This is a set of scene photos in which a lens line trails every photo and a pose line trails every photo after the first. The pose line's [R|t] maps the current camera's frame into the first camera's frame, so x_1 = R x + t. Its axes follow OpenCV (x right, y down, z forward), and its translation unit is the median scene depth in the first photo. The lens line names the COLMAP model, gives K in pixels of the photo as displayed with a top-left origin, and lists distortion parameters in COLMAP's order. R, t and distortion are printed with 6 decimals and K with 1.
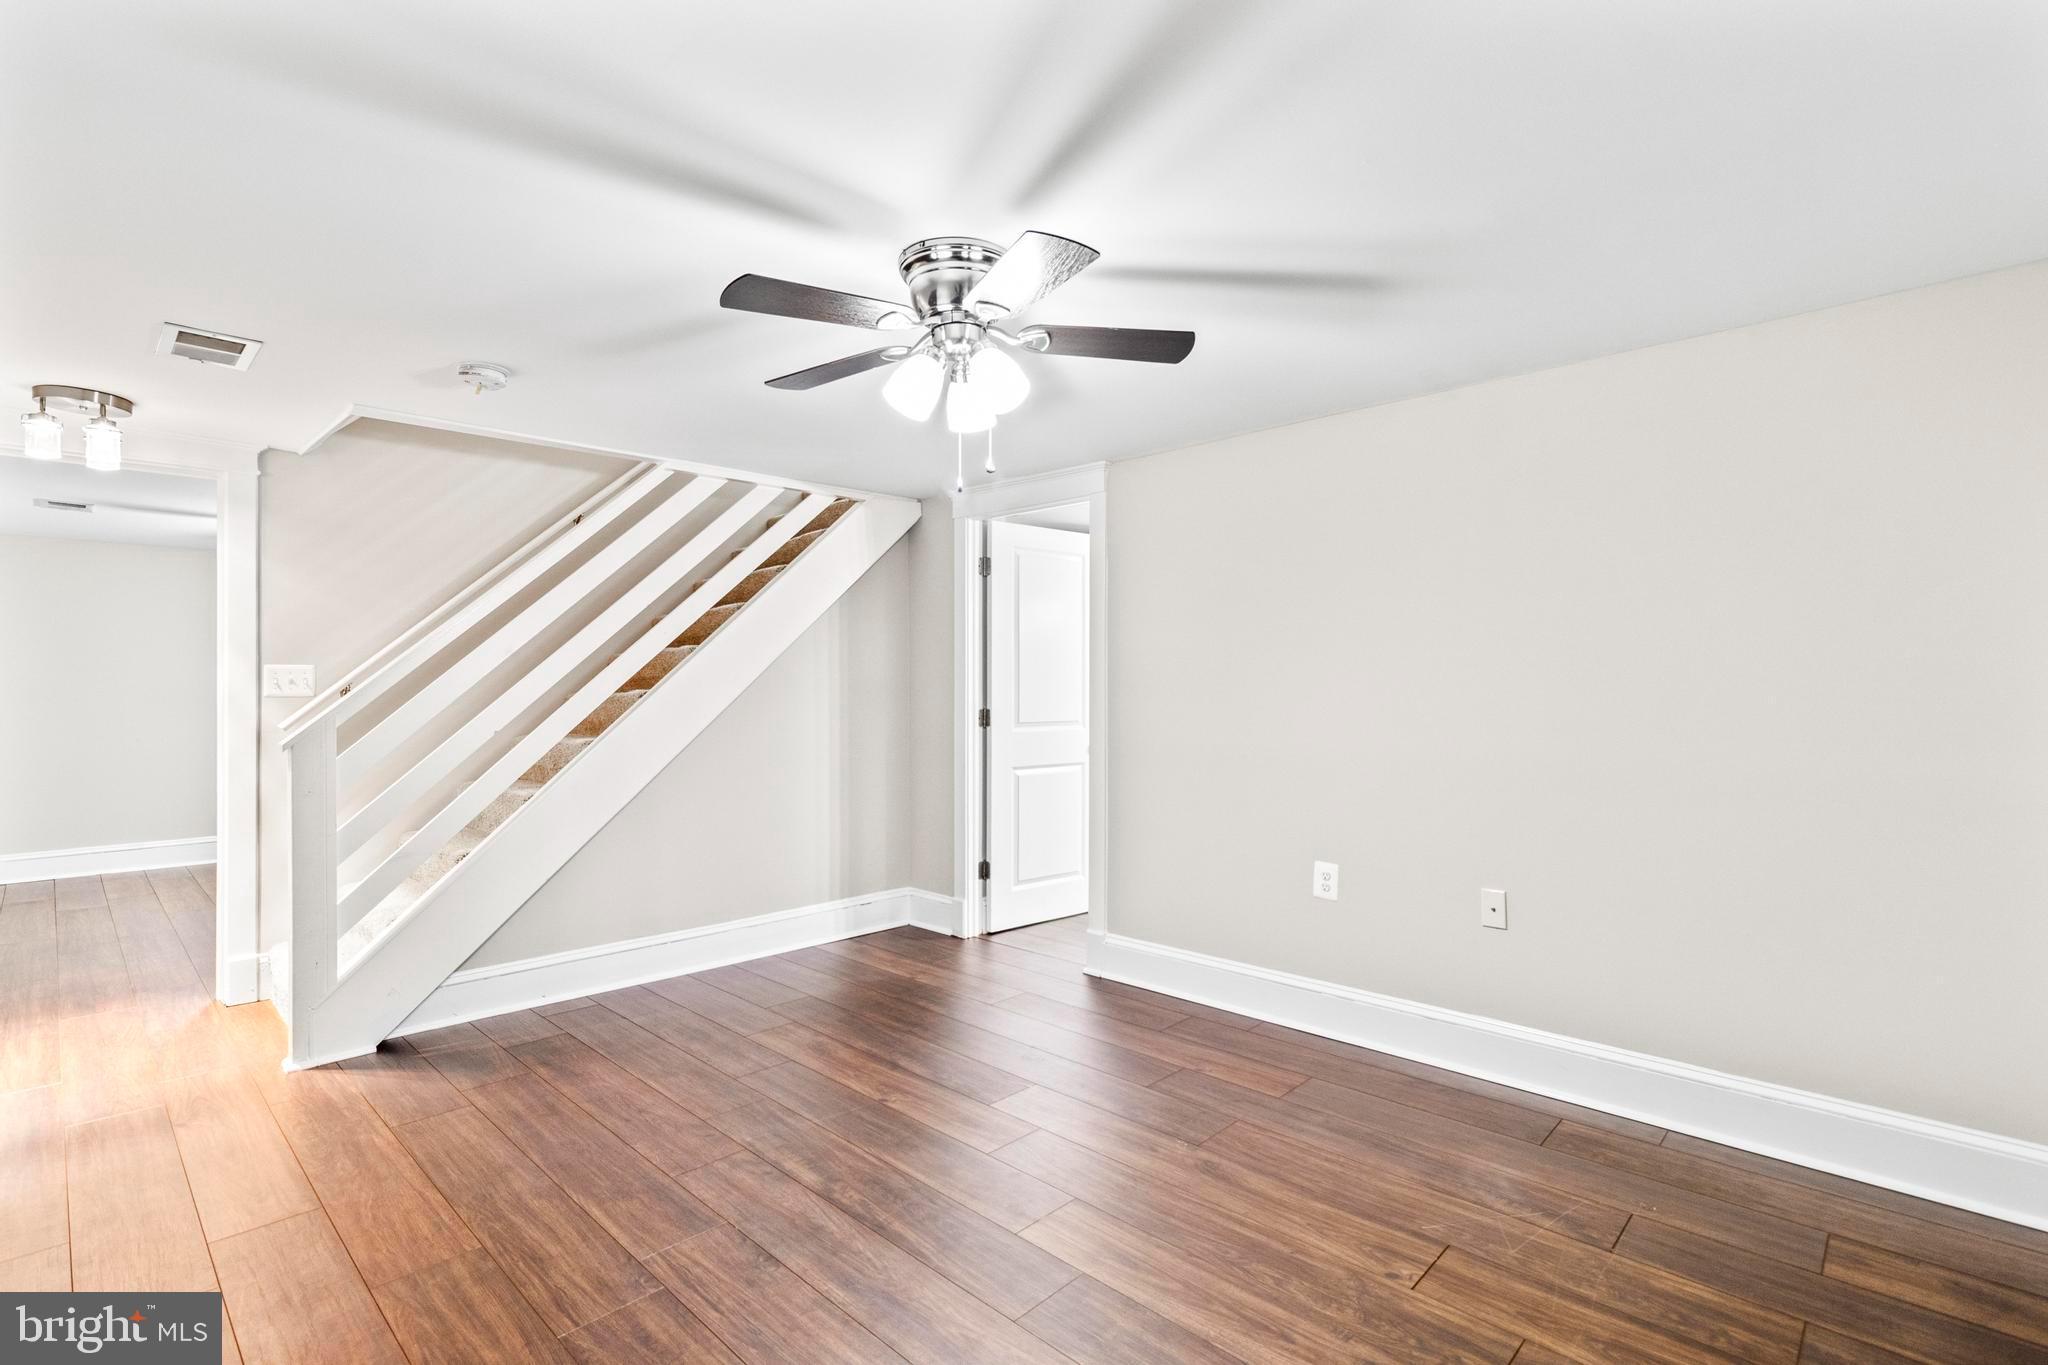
lens RADIAL K [[938.1, 0, 1029.2], [0, 938.1, 674.0], [0, 0, 1]] dist [0.001999, -0.000040]
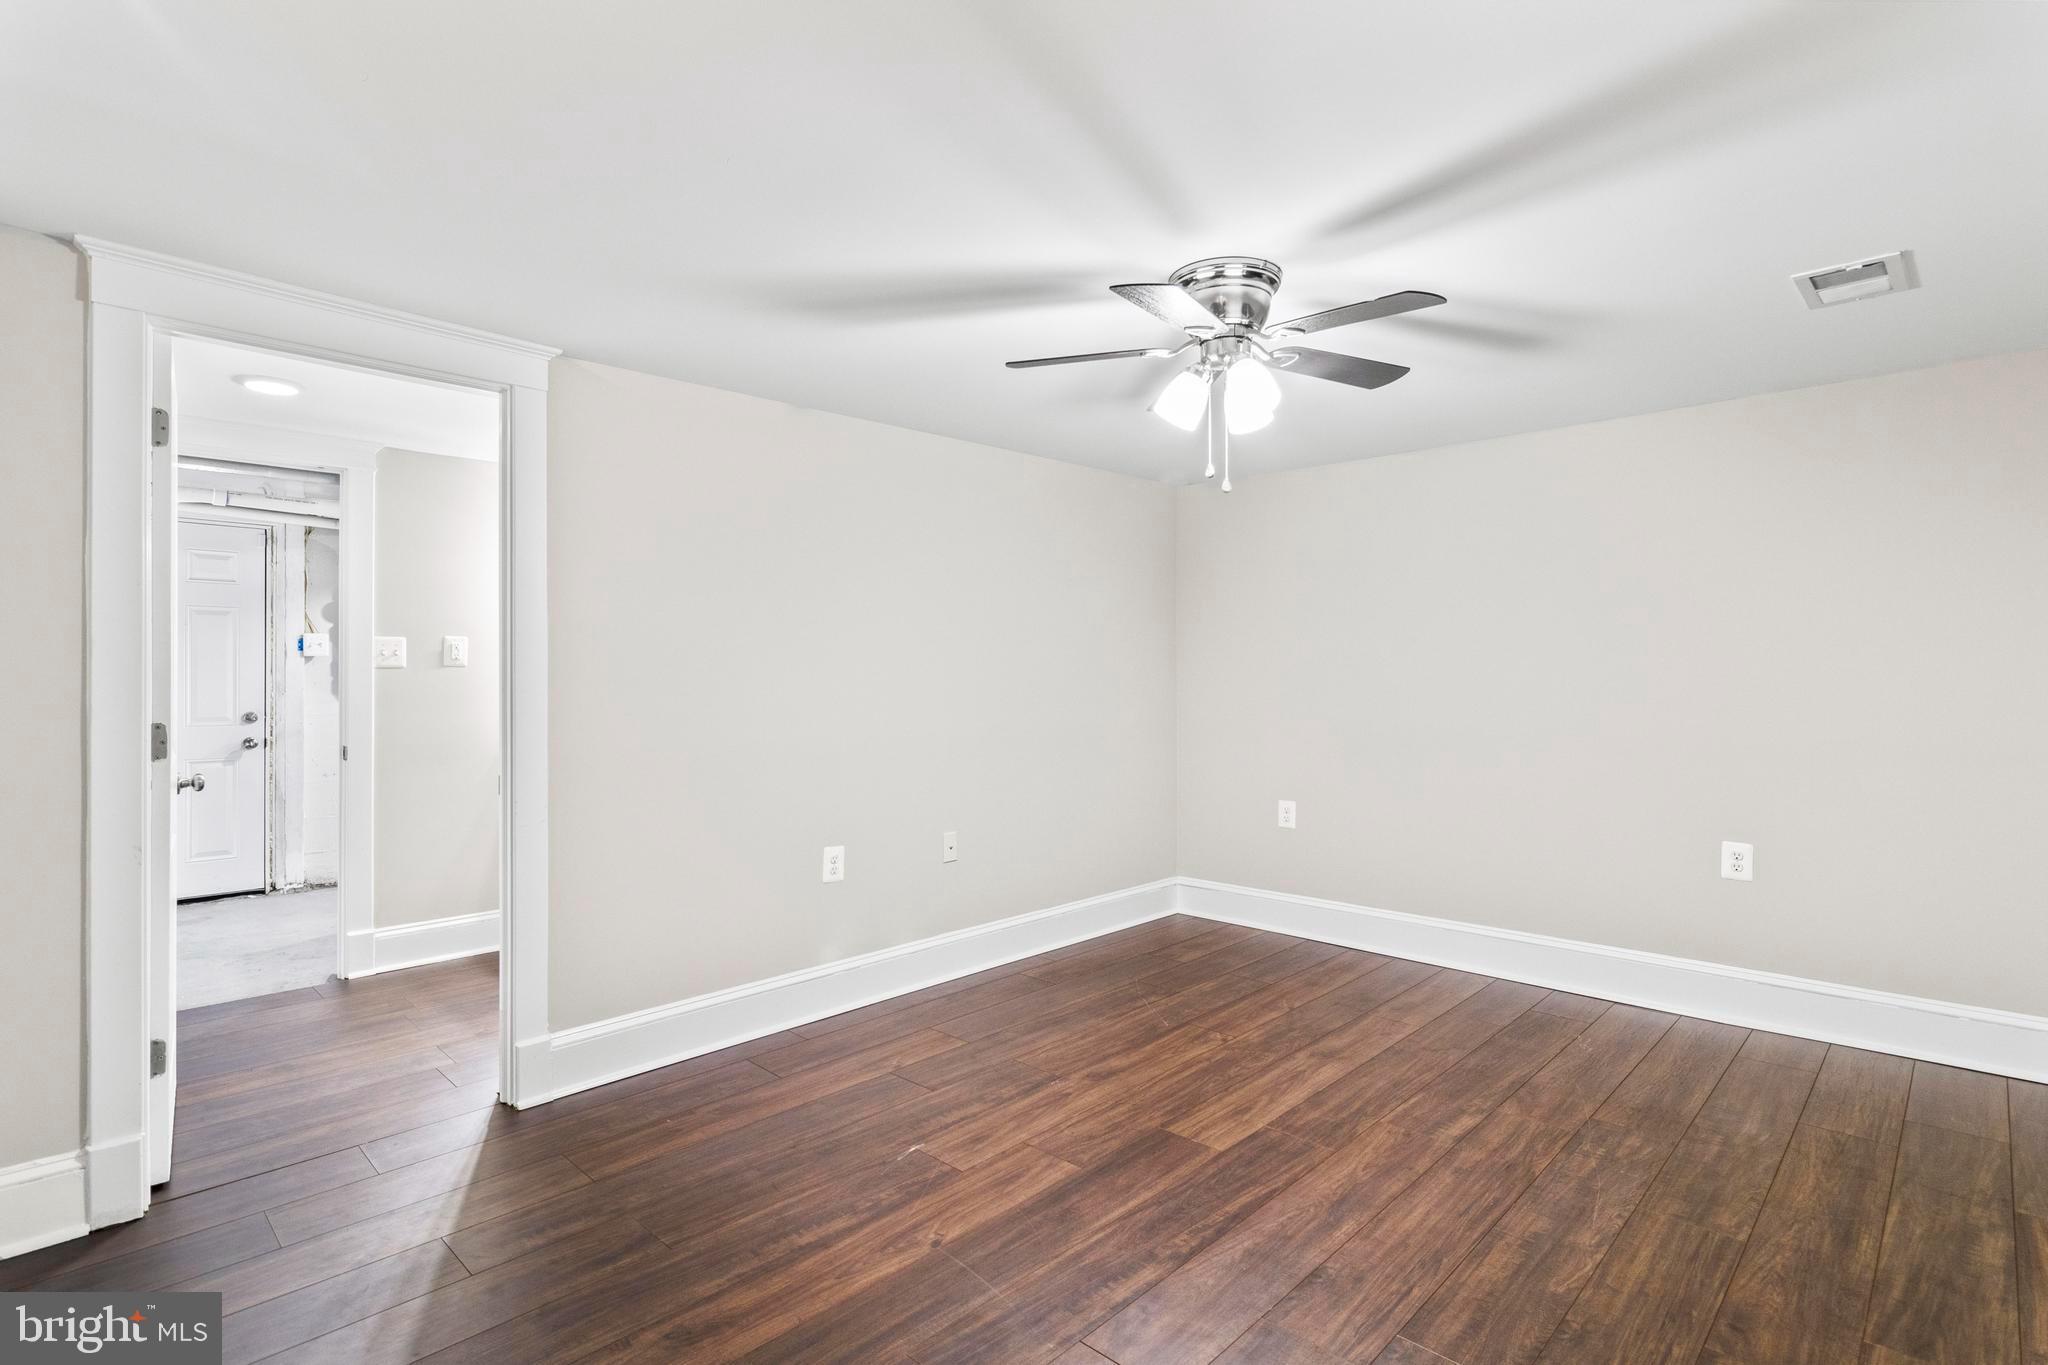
lens RADIAL K [[994.1, 0, 1031.3], [0, 994.1, 687.0], [0, 0, 1]] dist [-0.001028, -0.003543]
pose [[0.007249, -0.006095, 0.999955, -1.090886], [-0.008587, 0.999944, 0.006157, 0.024907], [-0.999937, -0.008632, 0.007197, 1.101309]]
